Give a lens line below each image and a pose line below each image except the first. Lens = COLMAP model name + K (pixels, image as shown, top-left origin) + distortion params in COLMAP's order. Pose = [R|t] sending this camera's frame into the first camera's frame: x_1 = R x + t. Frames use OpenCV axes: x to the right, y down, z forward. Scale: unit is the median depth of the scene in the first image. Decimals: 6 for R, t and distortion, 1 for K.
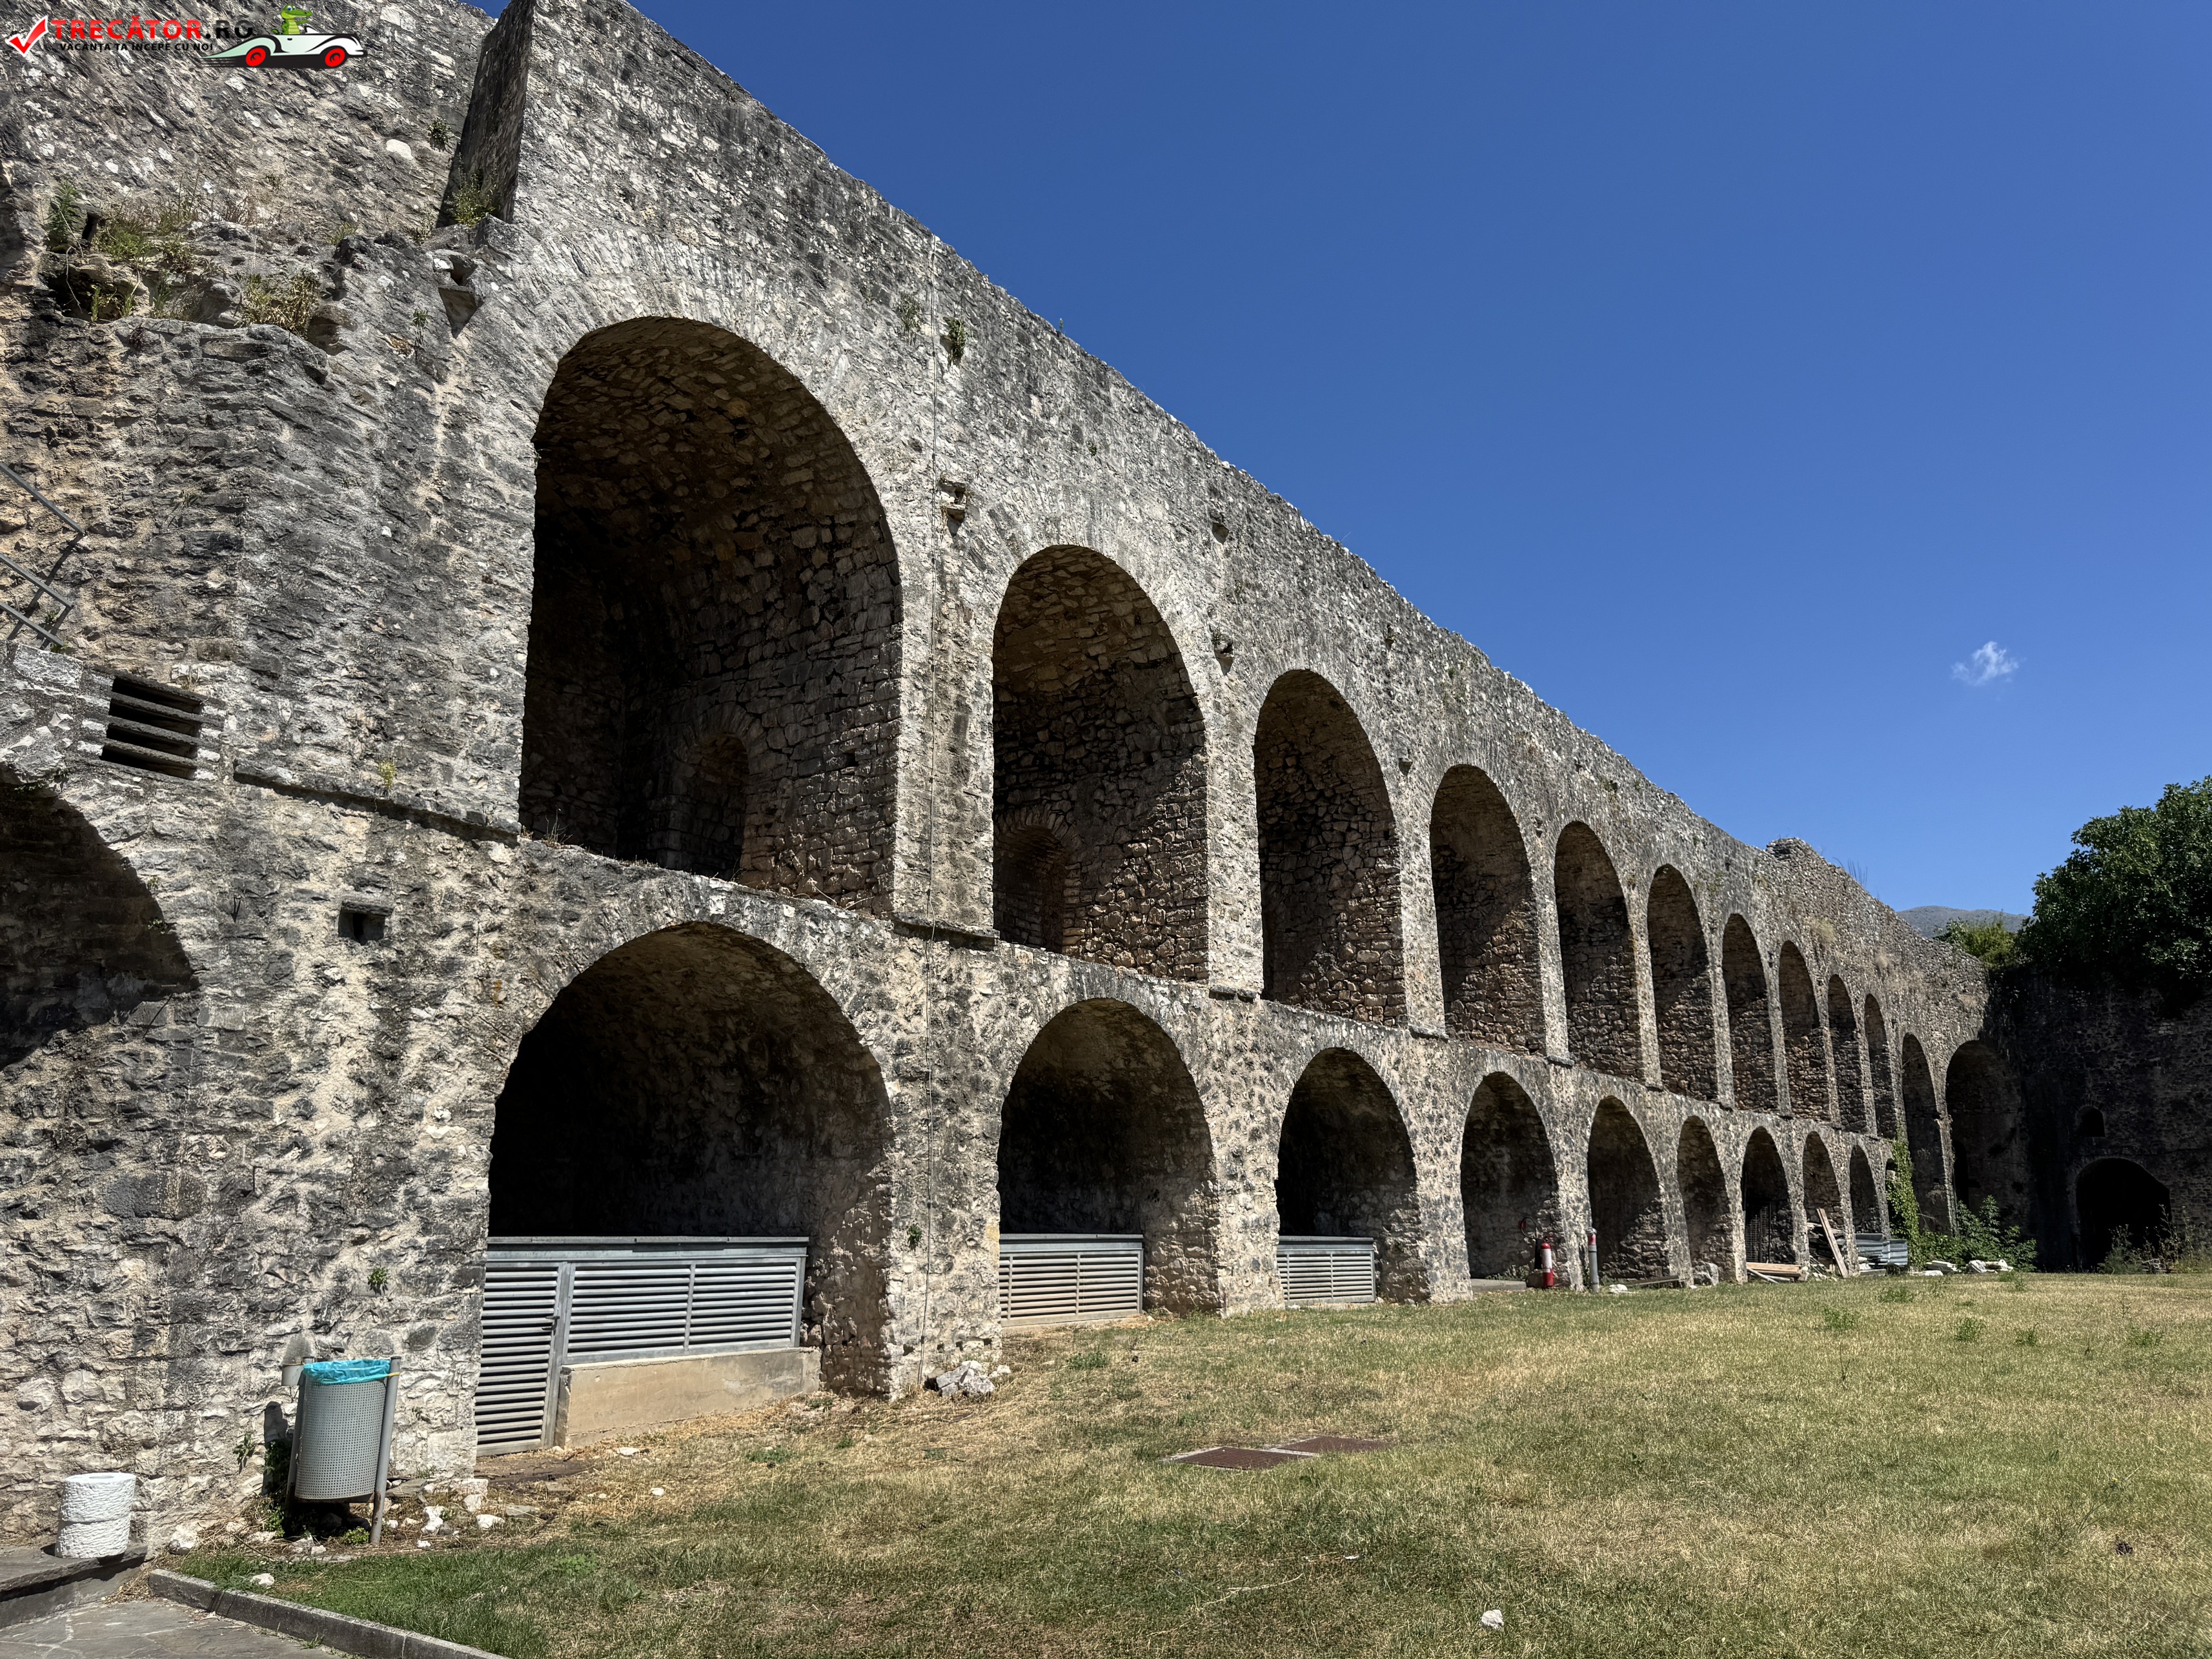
lens RADIAL K [[1571.2, 0, 1127.3], [0, 1571.2, 835.1], [0, 0, 1]] dist [0.020513, -0.028573]
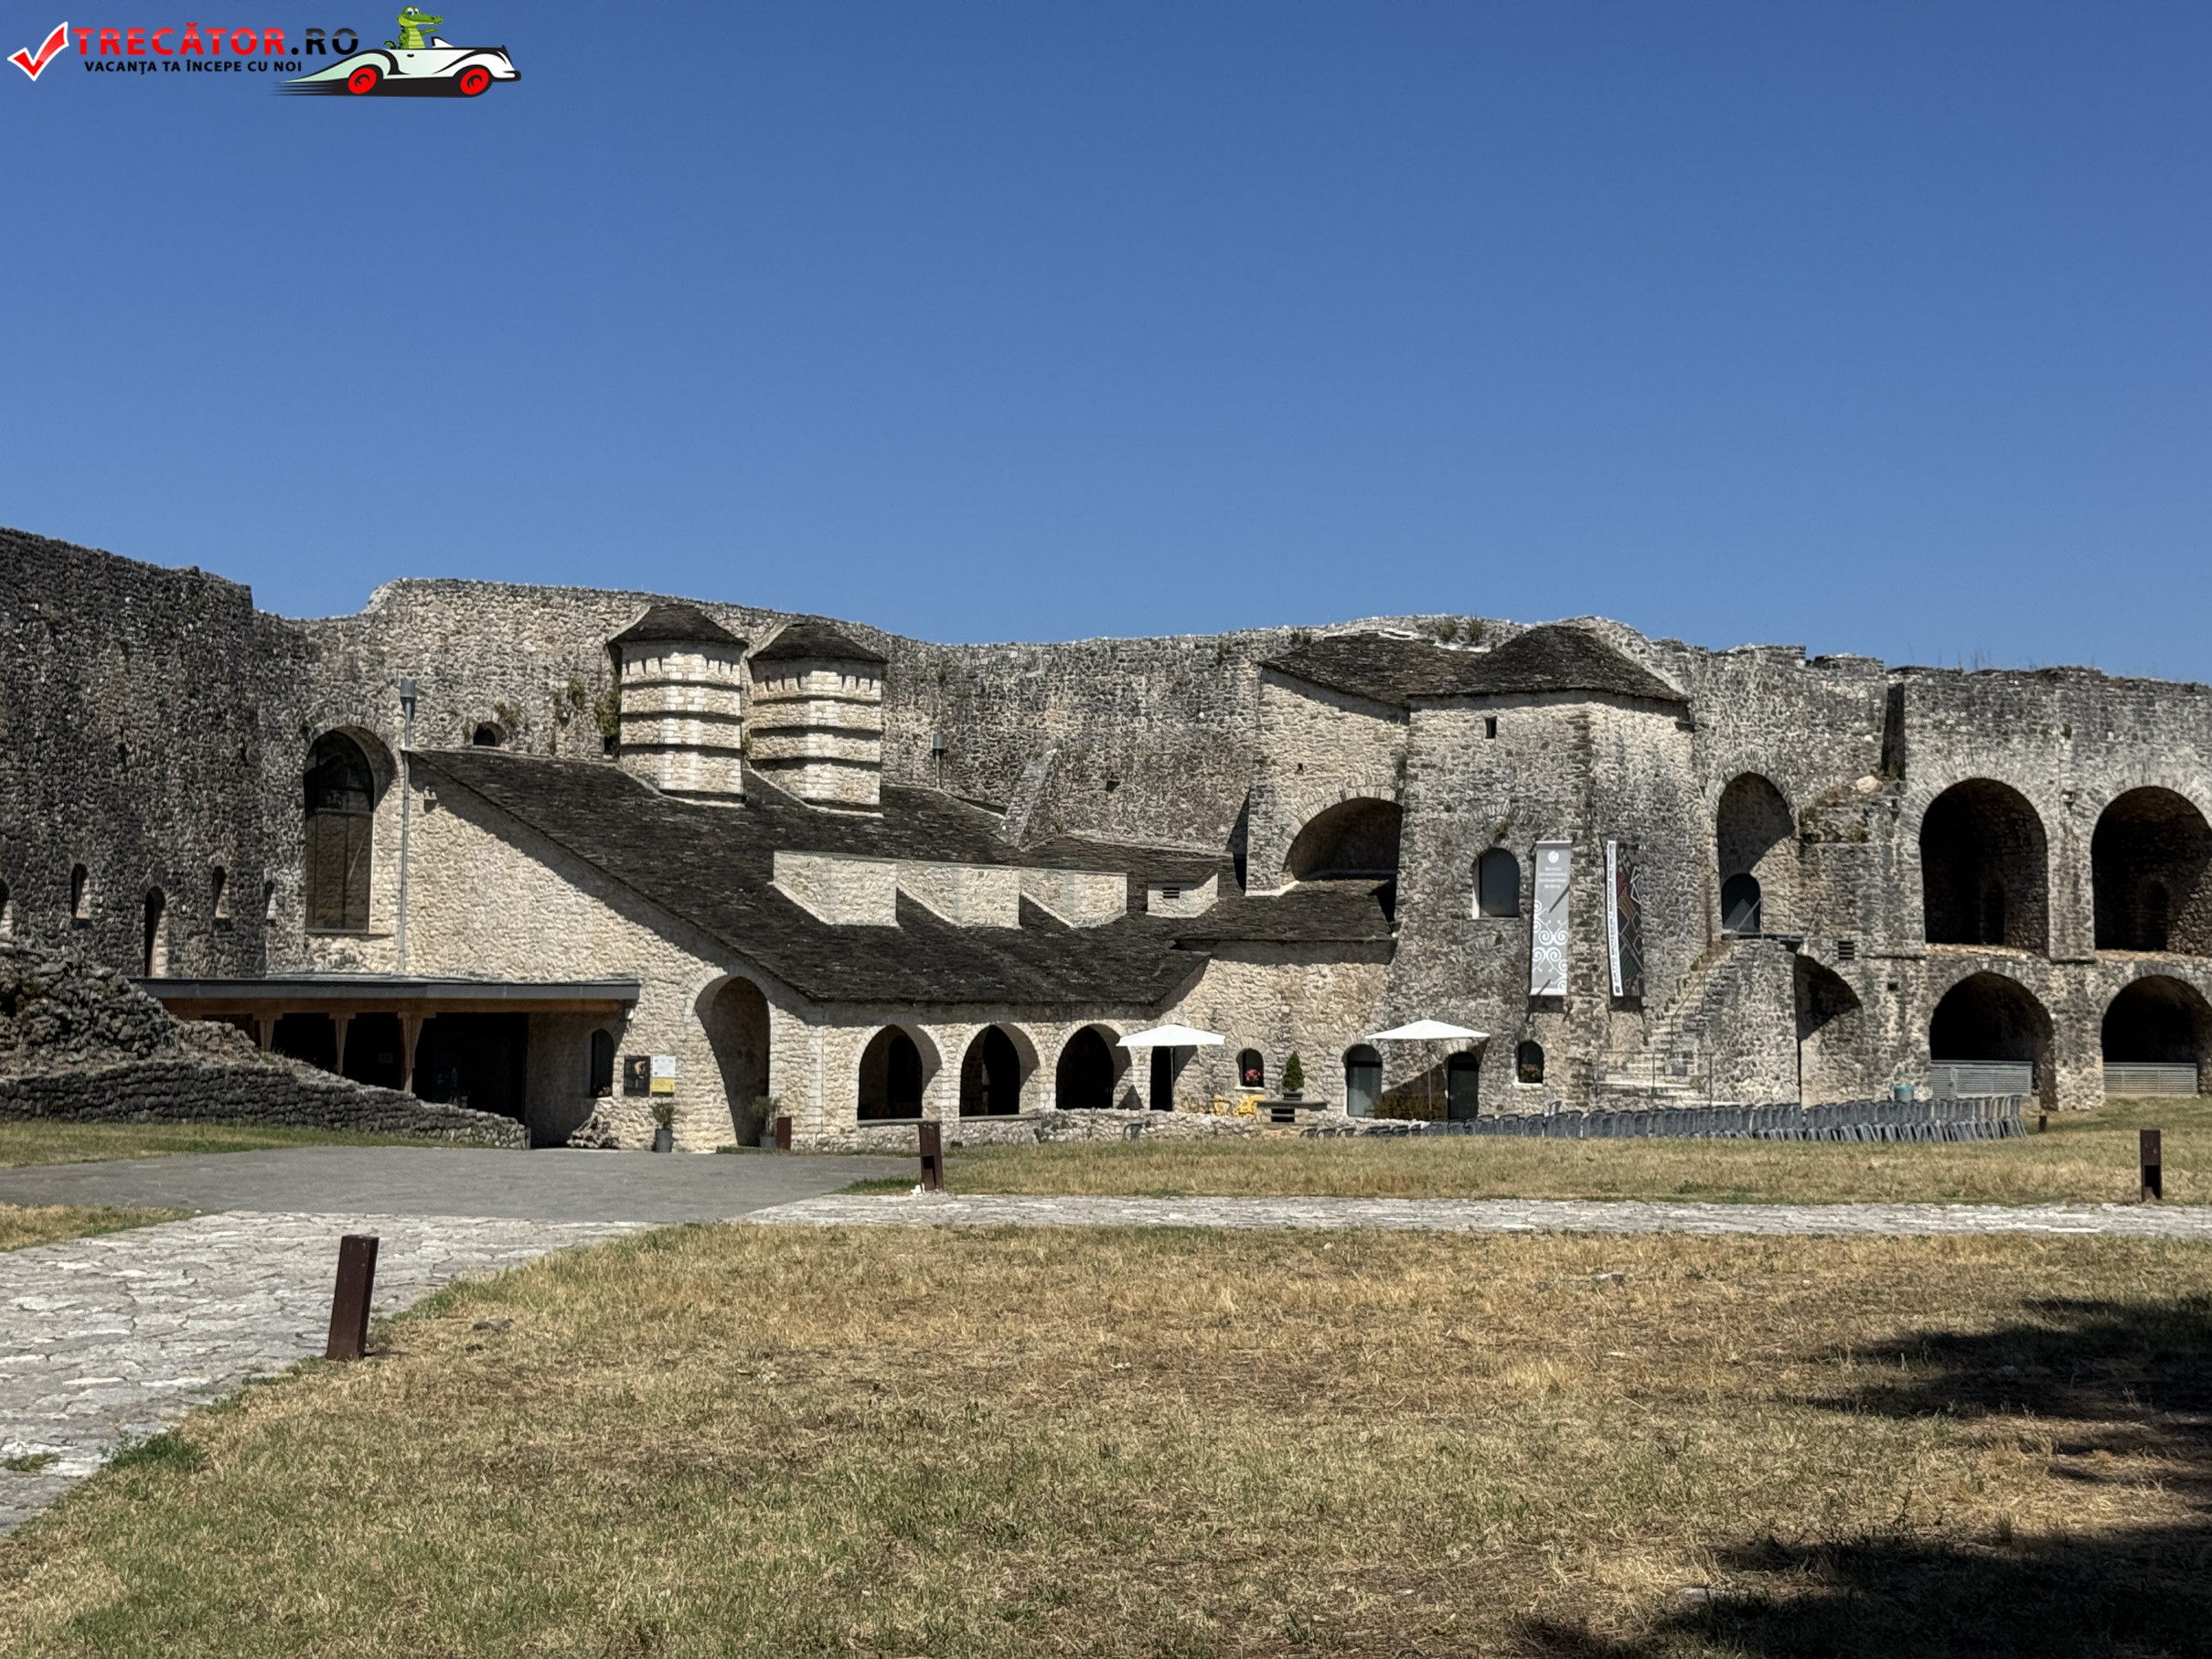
lens RADIAL K [[3098.4, 0, 1106.0], [0, 3098.4, 829.5], [0, 0, 1]] dist [0.139277, -0.078575]
pose [[0.801901, -0.040435, -0.596087, 2.166591], [0.141569, 0.982154, 0.123825, -1.296970], [0.580442, -0.183682, 0.793314, -5.193672]]
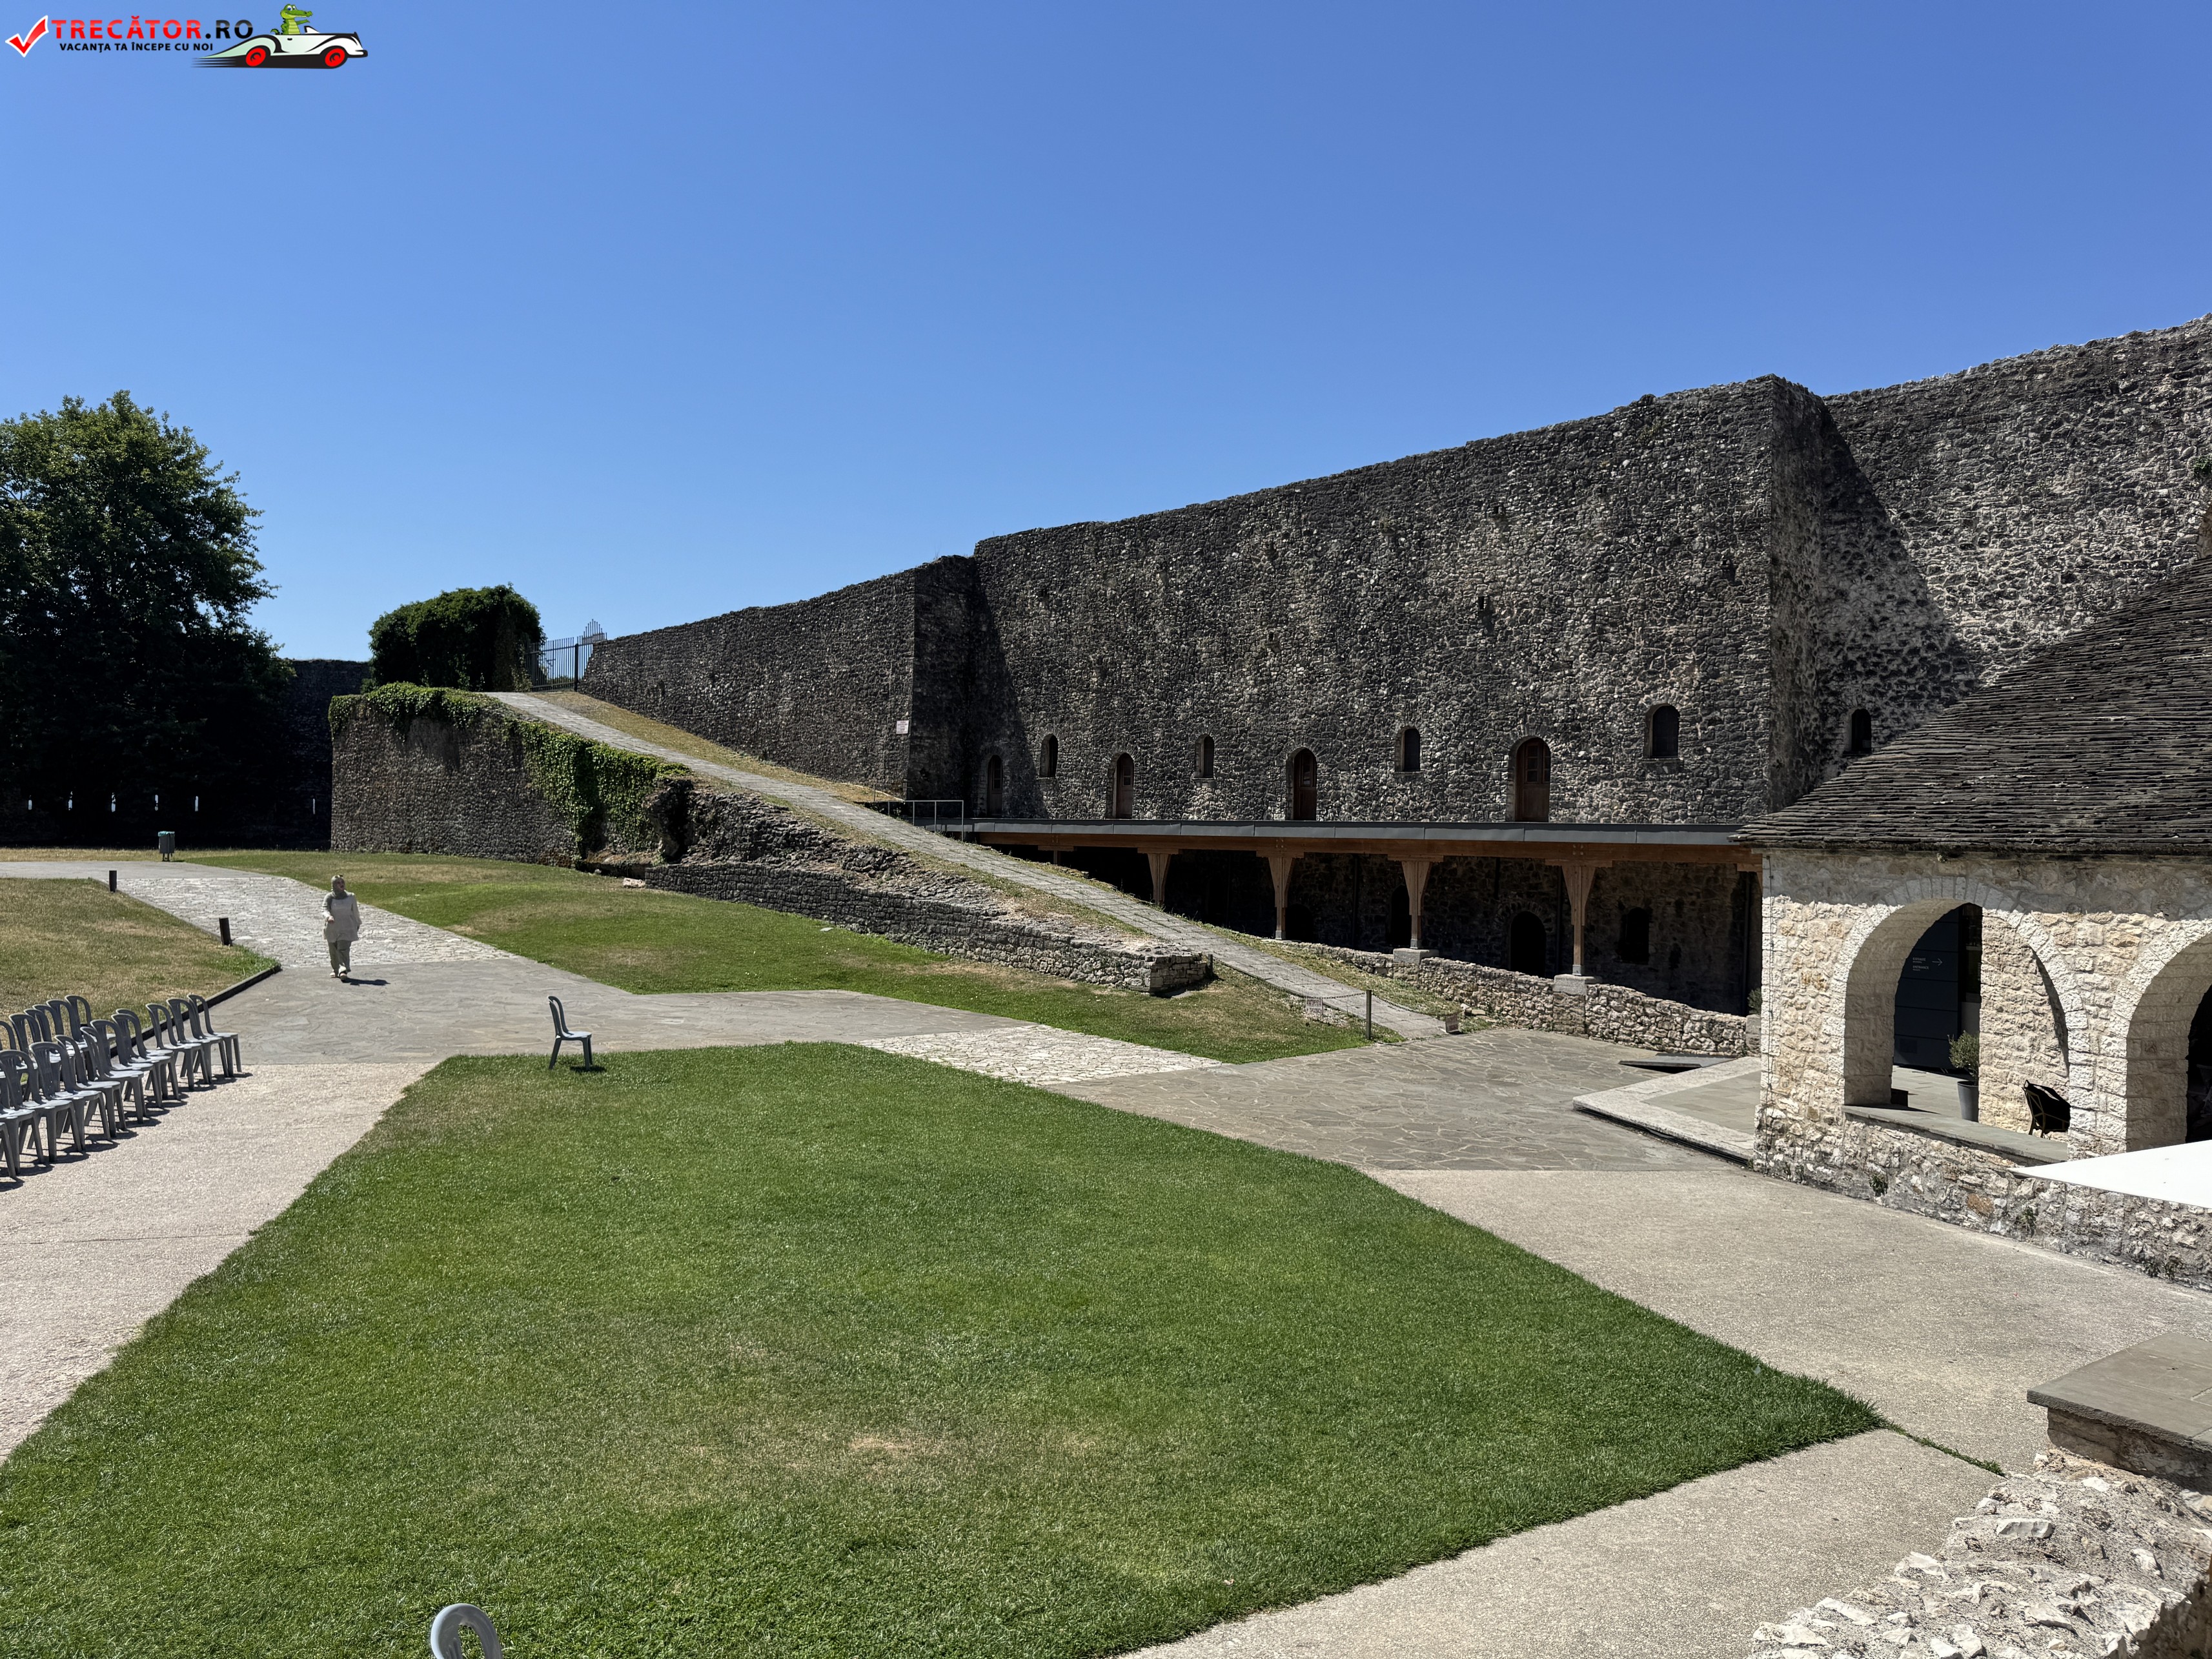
lens RADIAL K [[1567.0, 0, 1099.0], [0, 1567.0, 817.4], [0, 0, 1]] dist [0.071112, -0.086258]
pose [[-0.952502, -0.034321, -0.302593, -0.528249], [0.039913, 0.970990, -0.235768, -0.096696], [0.301907, -0.236646, -0.923499, -0.012130]]
